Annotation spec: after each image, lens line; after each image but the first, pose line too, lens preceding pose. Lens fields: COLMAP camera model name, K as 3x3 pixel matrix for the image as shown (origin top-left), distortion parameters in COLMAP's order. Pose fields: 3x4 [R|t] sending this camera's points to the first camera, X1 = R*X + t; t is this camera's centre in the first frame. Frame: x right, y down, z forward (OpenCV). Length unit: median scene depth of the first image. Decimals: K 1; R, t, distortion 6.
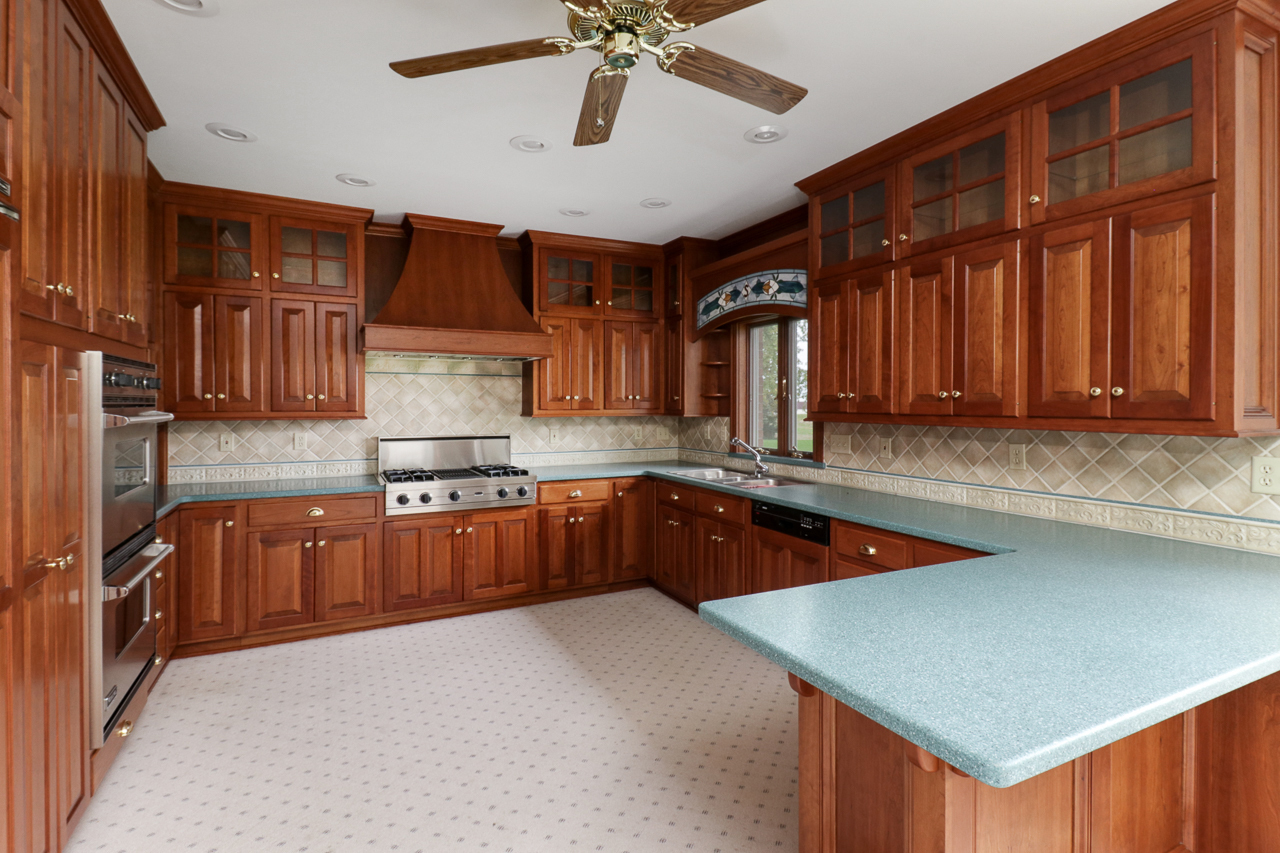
lens RADIAL K [[626.9, 0, 638.9], [0, 626.9, 404.3], [0, 0, 1]] dist [0.000022, -0.000061]
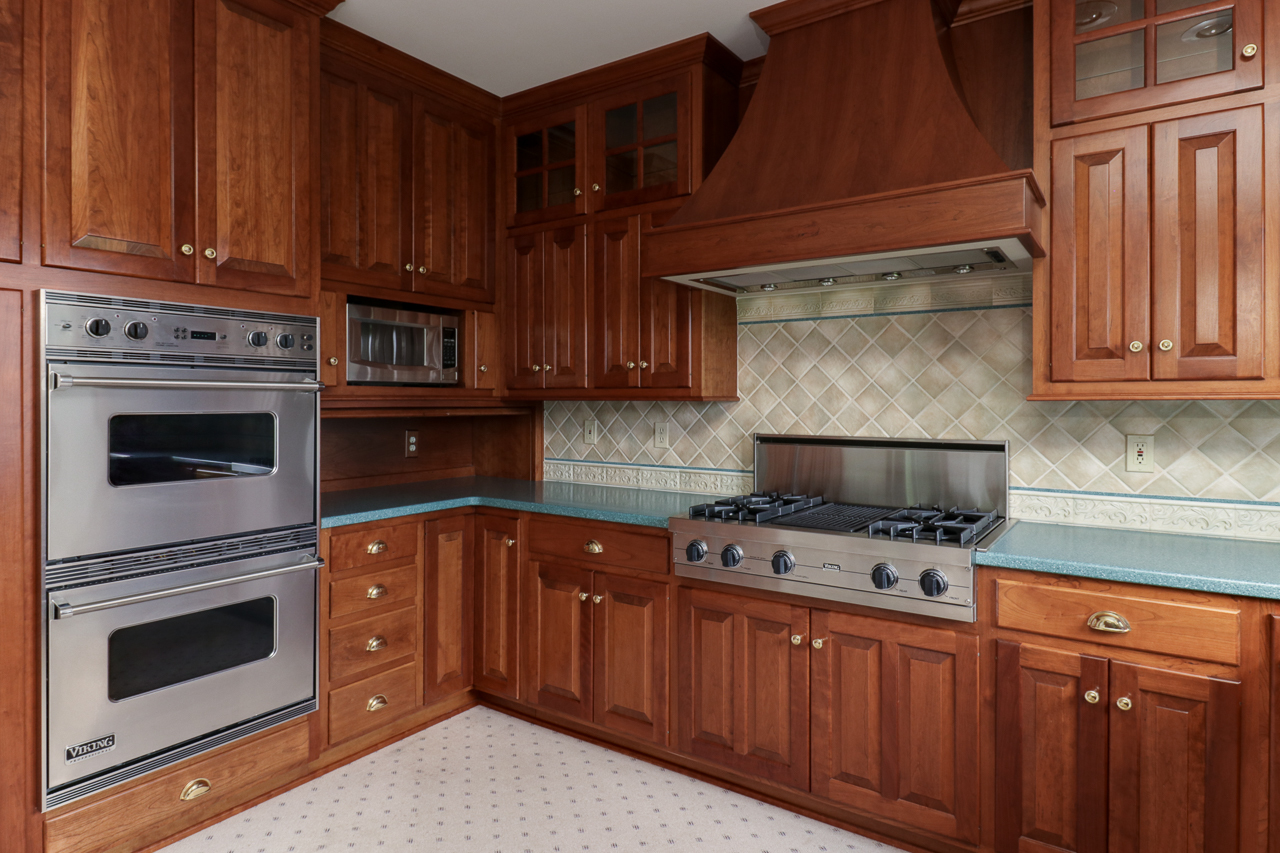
lens RADIAL K [[743.1, 0, 640.3], [0, 743.1, 403.7], [0, 0, 1]] dist [0.012621, -0.001157]
pose [[0.481196, 0.002528, -0.876609, 0.137344], [-0.004788, 0.999989, 0.000255, 0.025878], [0.876600, 0.004075, 0.481203, 0.604199]]
